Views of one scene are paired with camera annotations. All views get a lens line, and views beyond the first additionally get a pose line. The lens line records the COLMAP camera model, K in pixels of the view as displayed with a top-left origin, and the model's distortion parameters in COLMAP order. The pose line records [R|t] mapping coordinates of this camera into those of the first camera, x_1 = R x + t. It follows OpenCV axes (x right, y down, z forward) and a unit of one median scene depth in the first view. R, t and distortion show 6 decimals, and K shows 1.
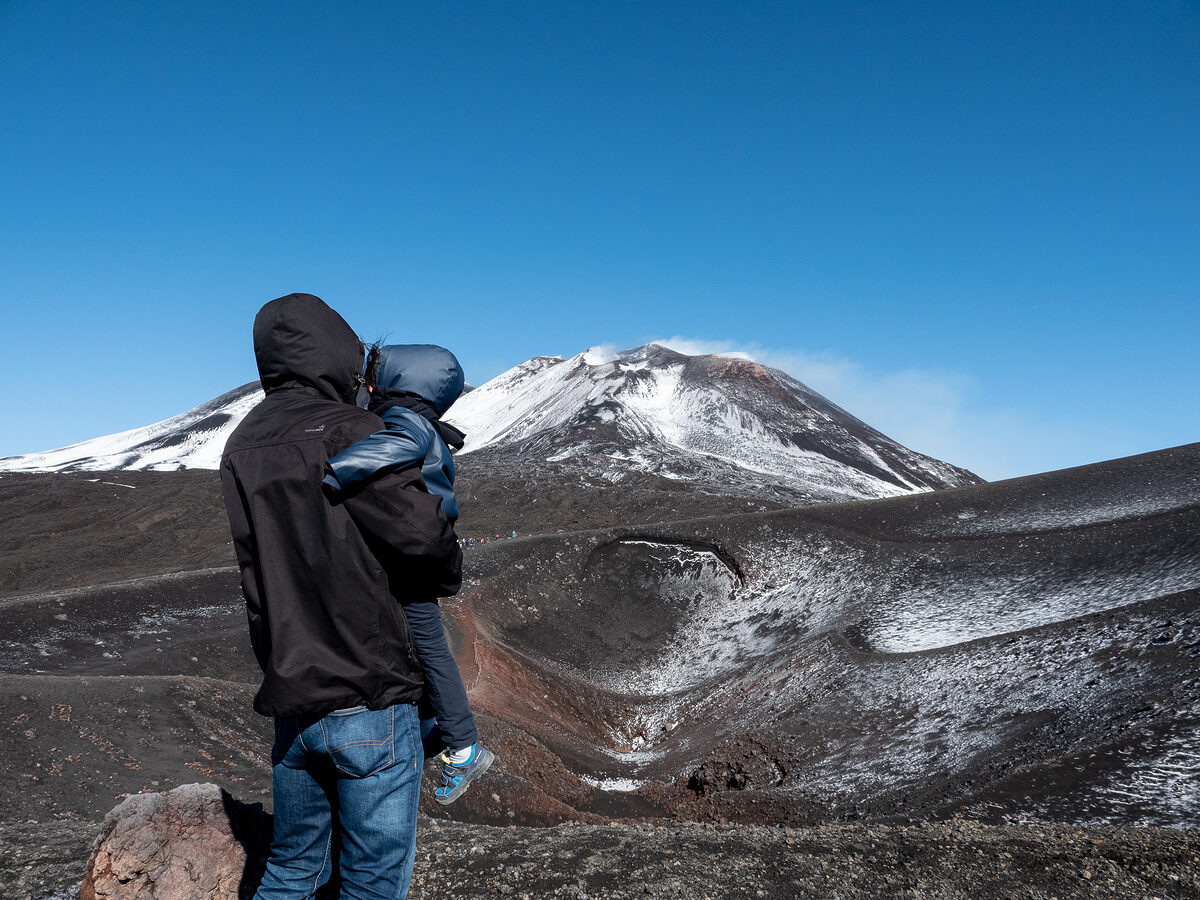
lens RADIAL K [[855.7, 0, 594.2], [0, 855.7, 472.2], [0, 0, 1]] dist [-0.025424, 0.001535]
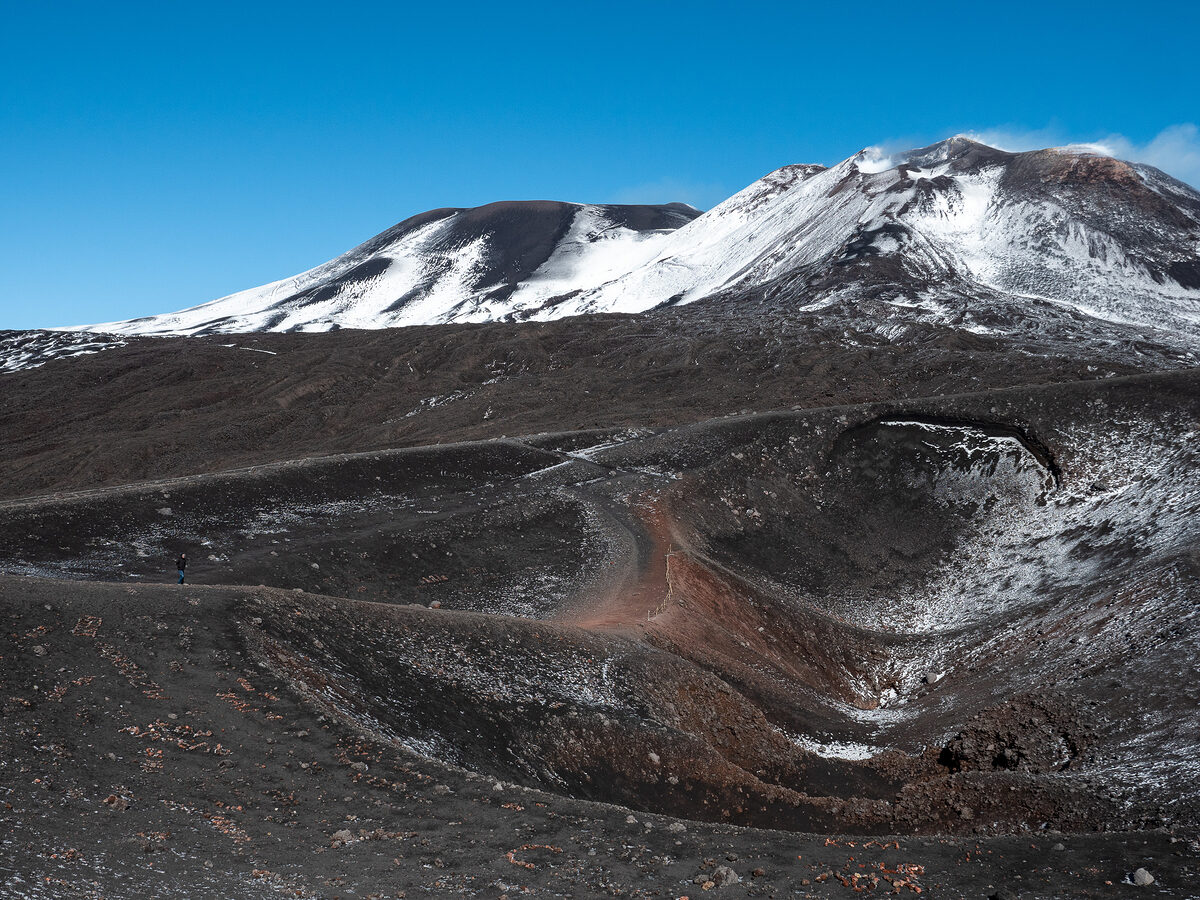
lens RADIAL K [[1150.9, 0, 595.7], [0, 1150.9, 469.3], [0, 0, 1]] dist [-0.011478, 0.014521]
pose [[0.972845, 0.013221, -0.231078, 0.002523], [0.015084, 0.992623, 0.120298, 0.000100], [0.230964, -0.120517, 0.965469, 0.001106]]
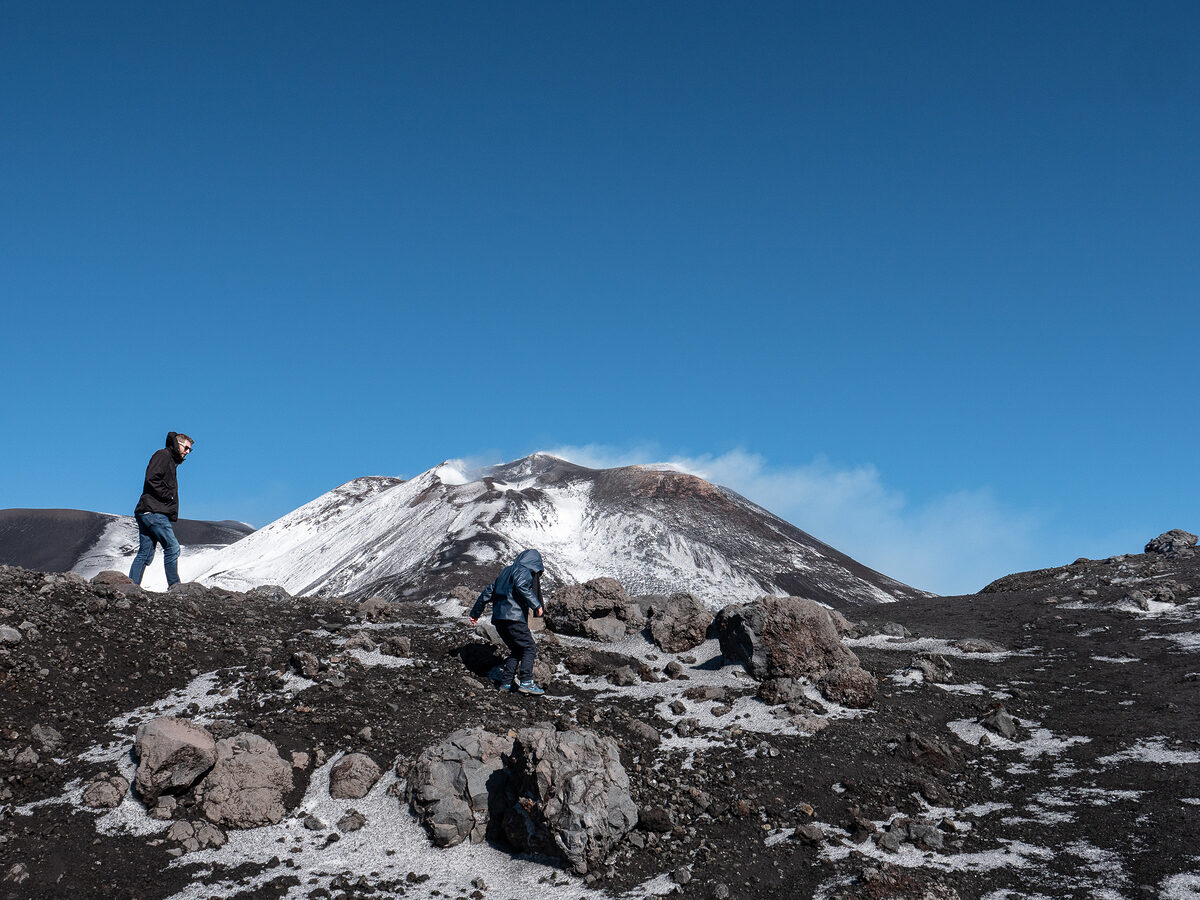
lens RADIAL K [[1150.9, 0, 595.7], [0, 1150.9, 469.3], [0, 0, 1]] dist [-0.011478, 0.014521]
pose [[0.988542, -0.007647, 0.150752, -0.031111], [0.033021, 0.985480, -0.166548, 0.016384], [-0.147289, 0.169618, 0.974441, 0.155165]]
